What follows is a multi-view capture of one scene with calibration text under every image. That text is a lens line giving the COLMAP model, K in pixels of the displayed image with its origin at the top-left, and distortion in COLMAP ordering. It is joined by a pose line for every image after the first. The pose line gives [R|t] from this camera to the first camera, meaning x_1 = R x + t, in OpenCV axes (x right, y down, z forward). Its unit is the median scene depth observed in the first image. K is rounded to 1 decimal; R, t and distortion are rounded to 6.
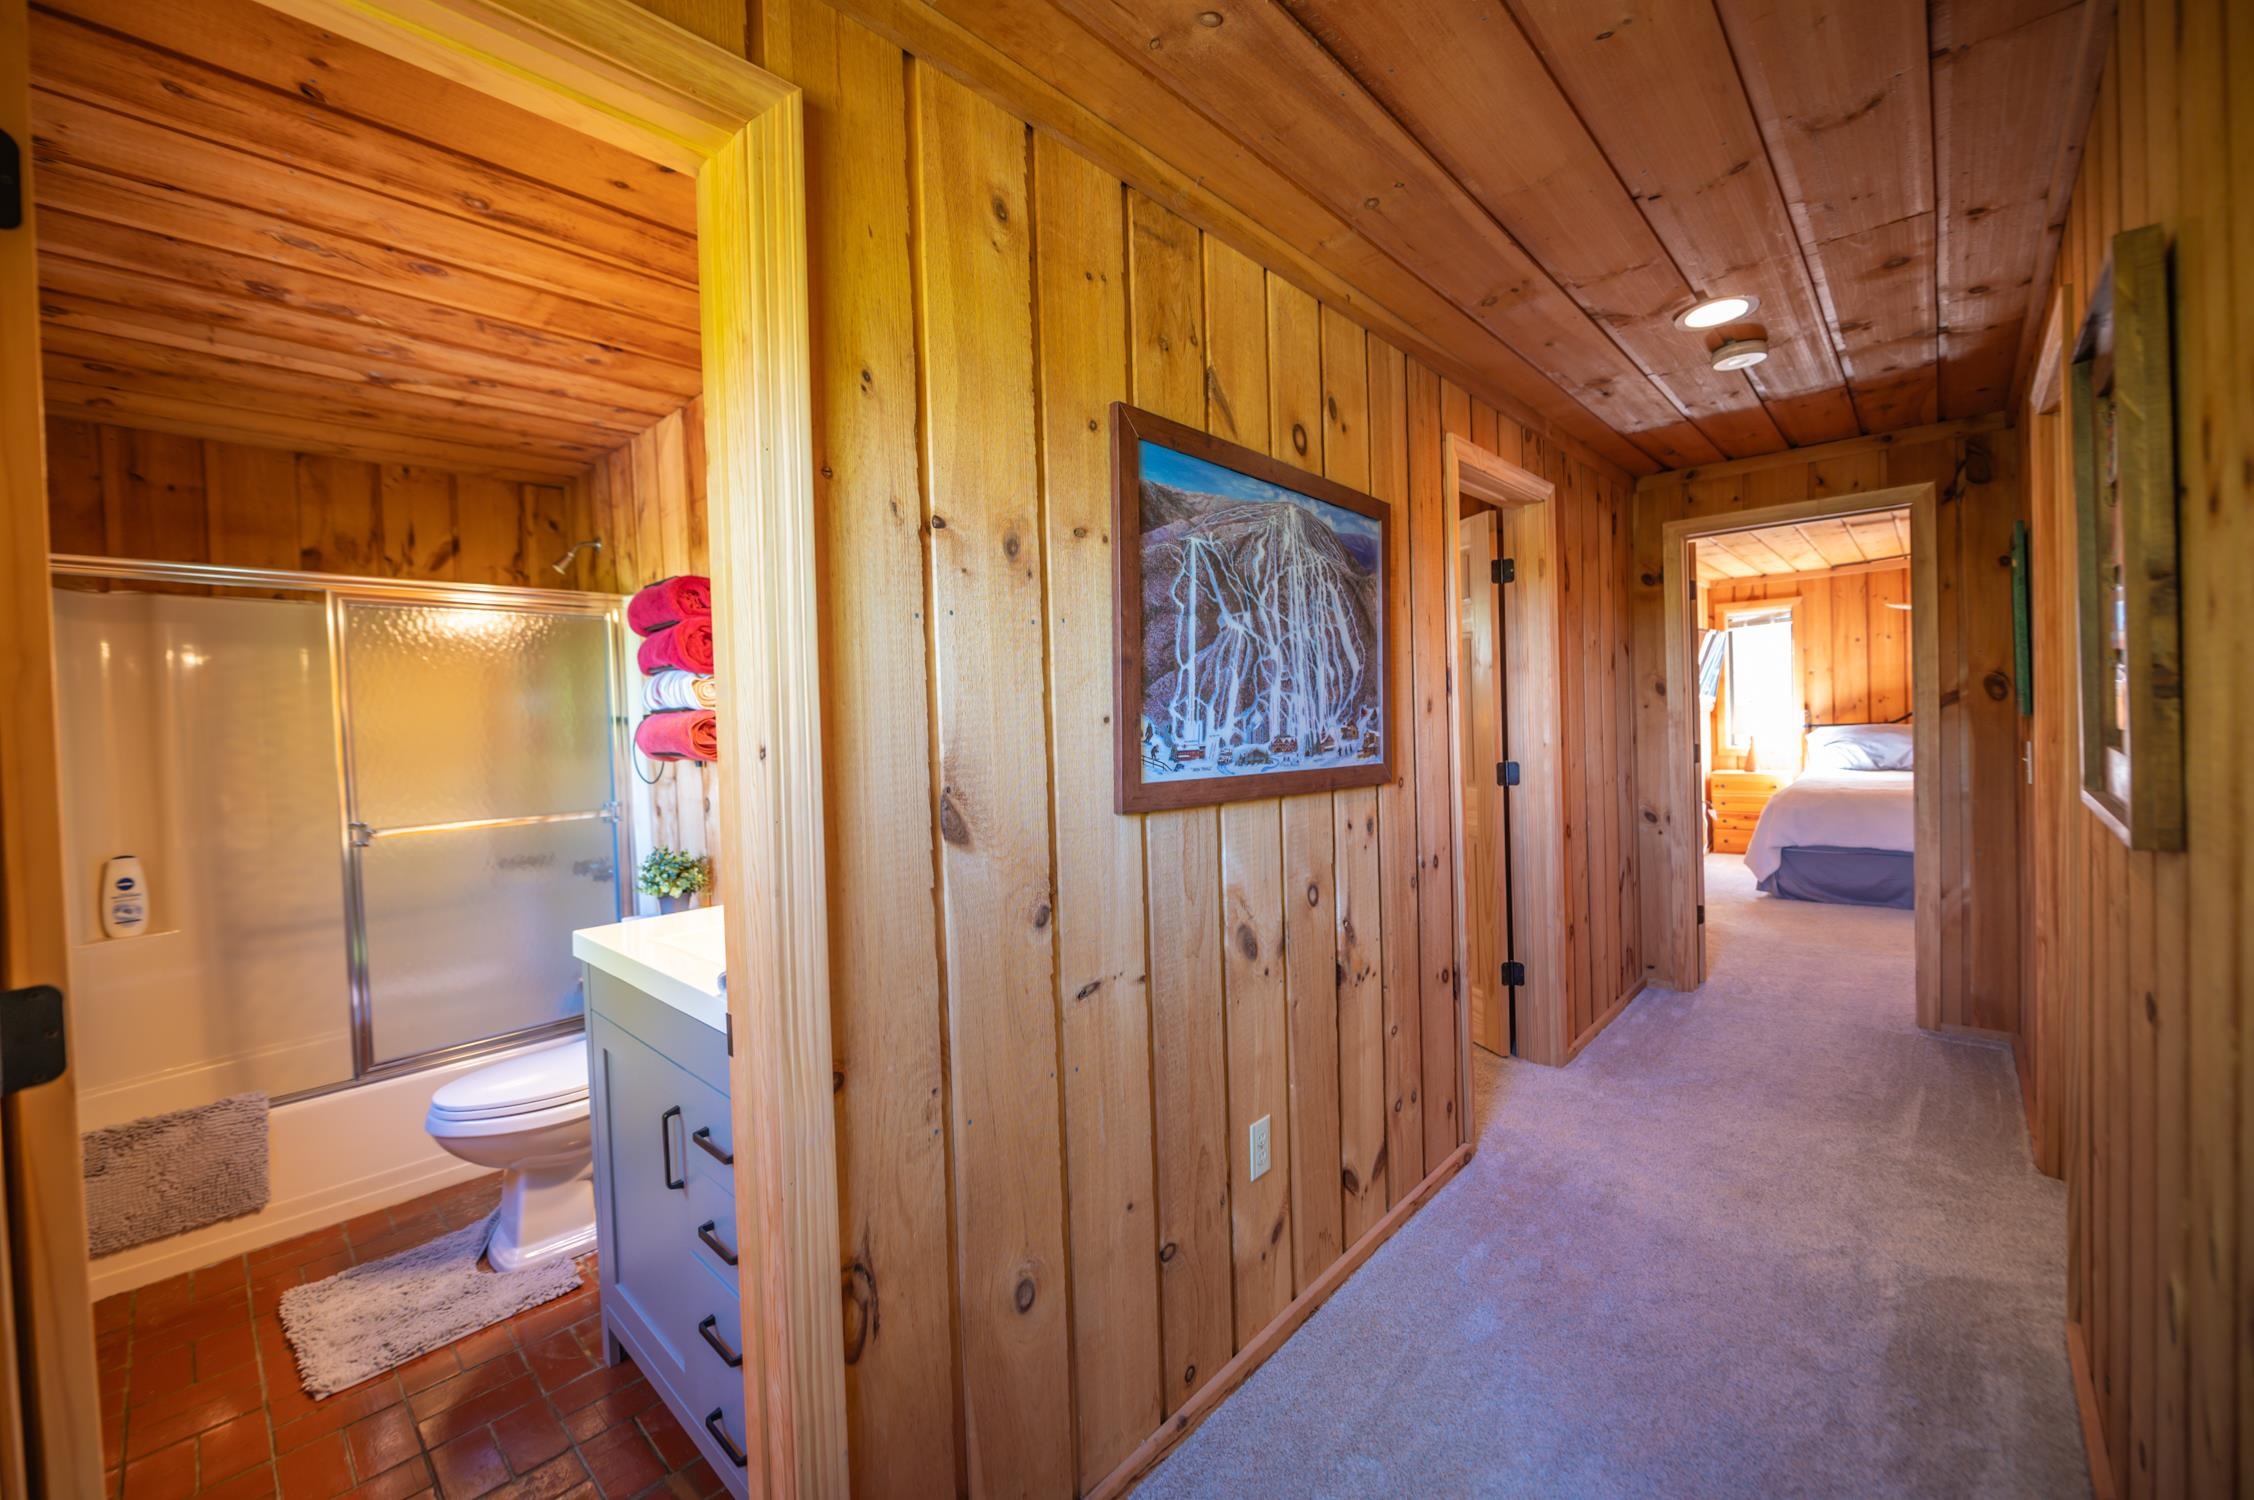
lens RADIAL K [[912.3, 0, 1115.5], [0, 912.3, 750.3], [0, 0, 1]] dist [-0.008607, -0.000592]
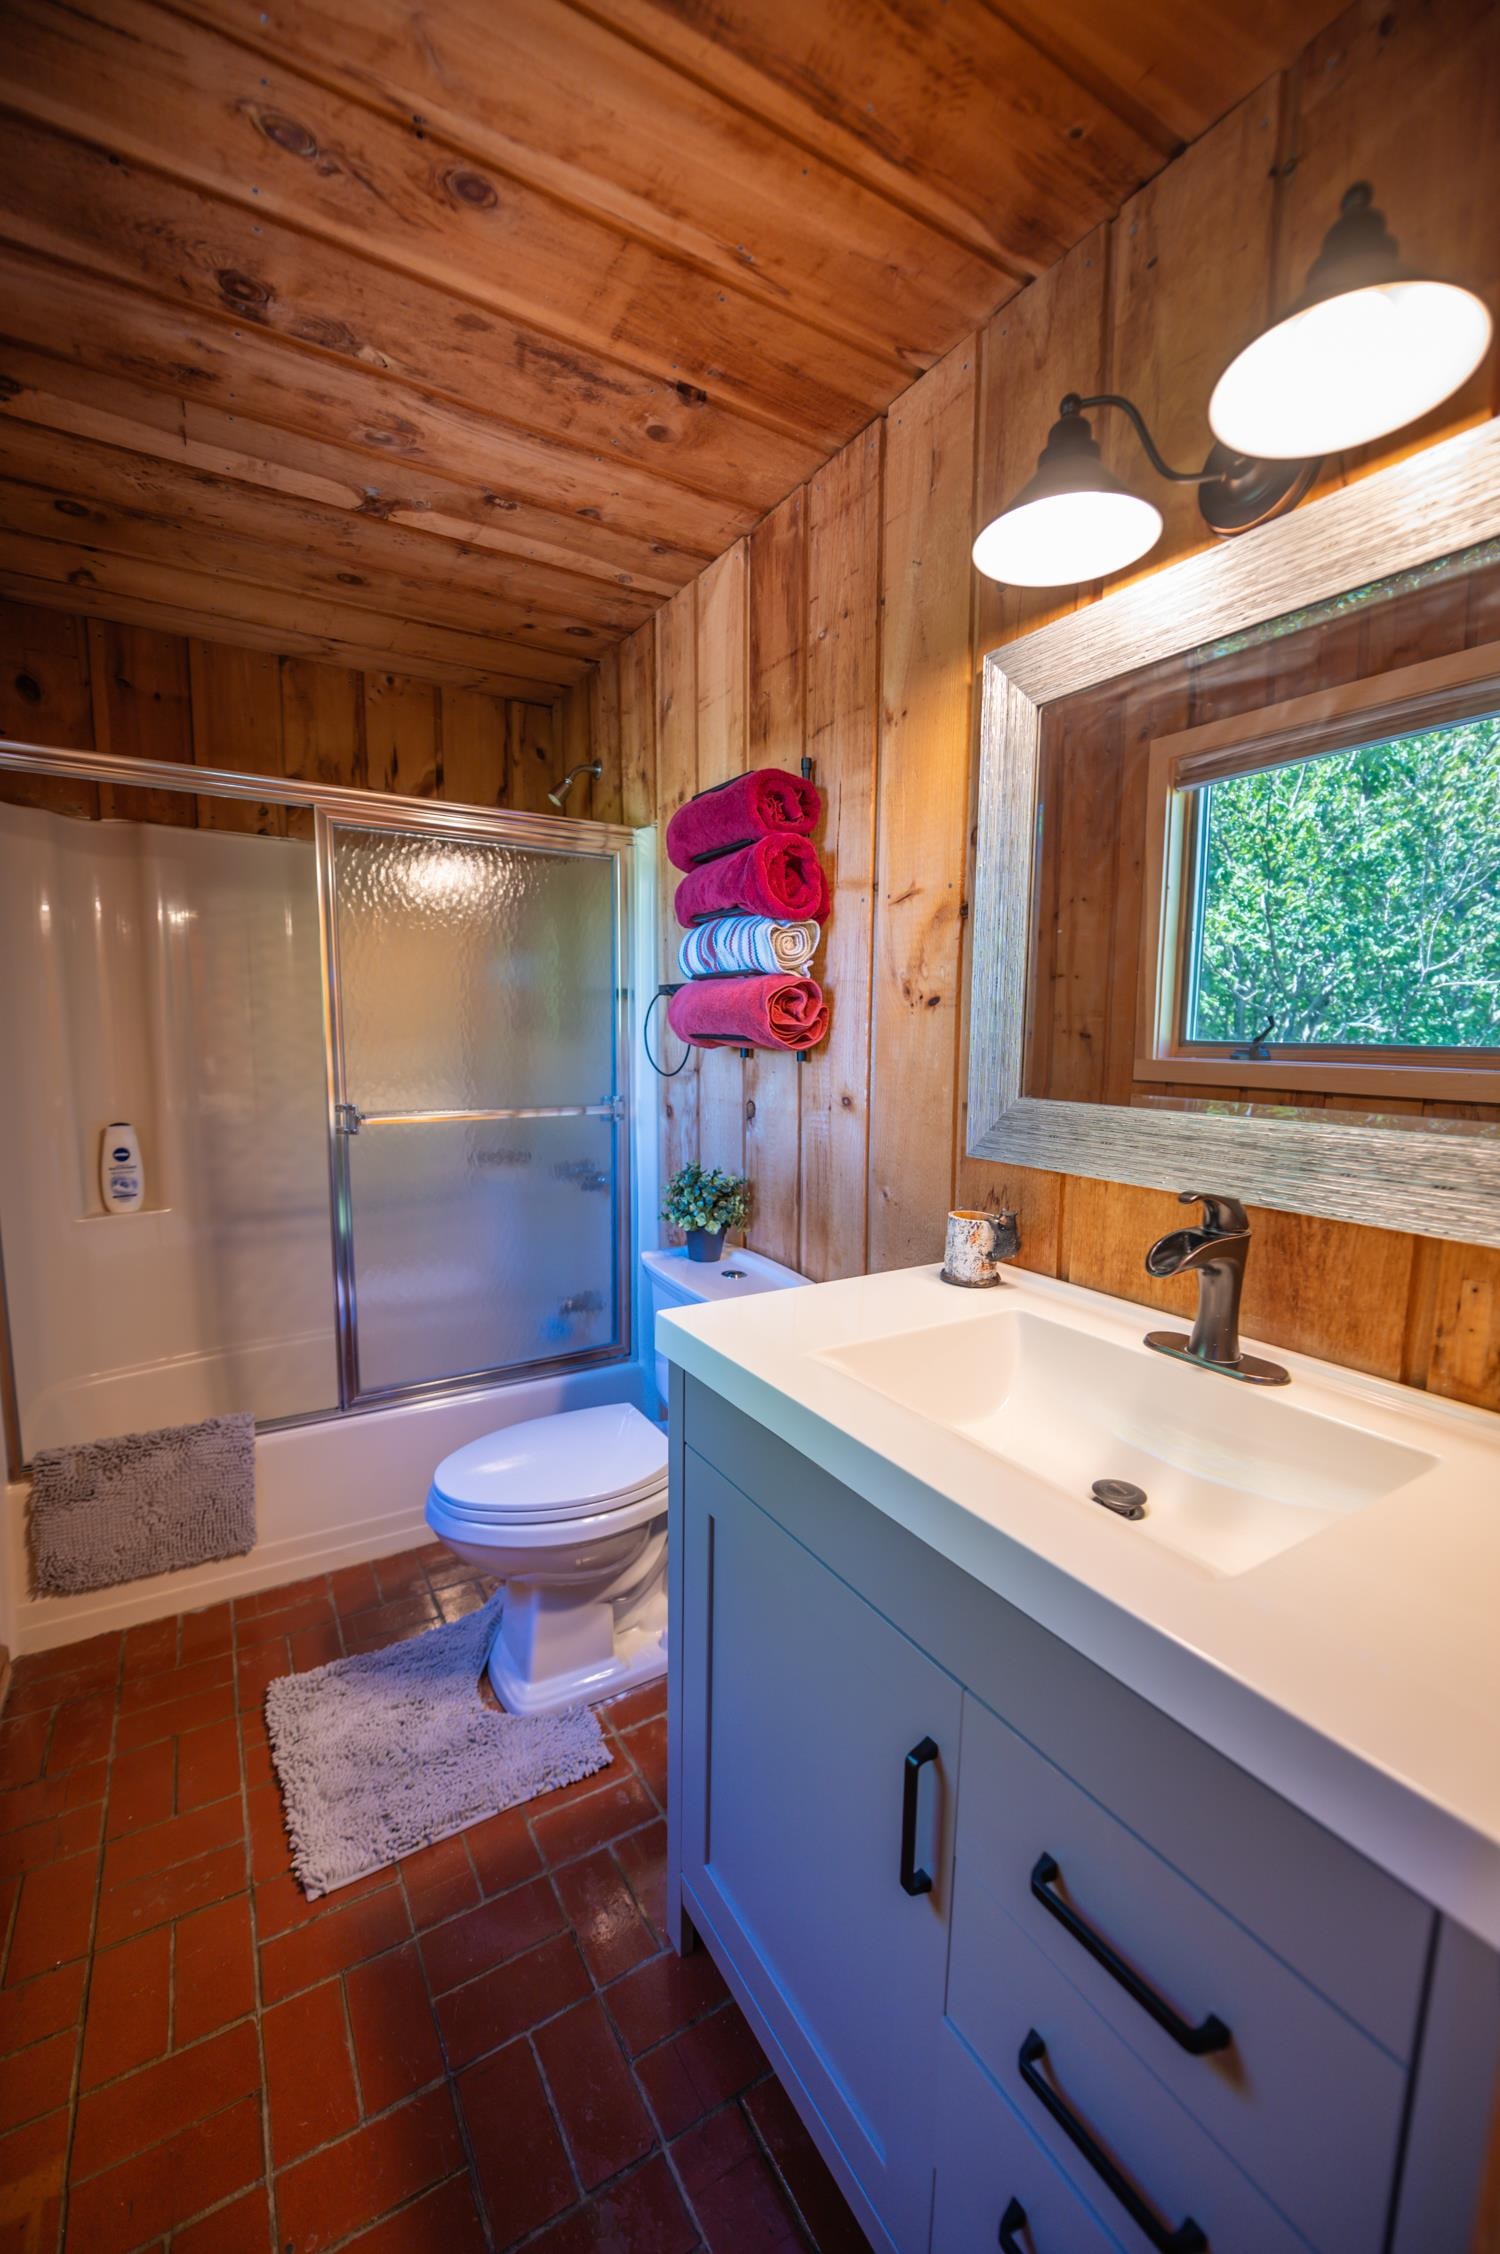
lens RADIAL K [[912.3, 0, 727.8], [0, 912.3, 1154.4], [0, 0, 1]] dist [-0.008607, -0.000592]
pose [[0.959870, 0.082310, -0.268094, -0.298158], [-0.053121, 0.992016, 0.114376, 0.013903], [0.275368, -0.095545, 0.956579, 0.324637]]
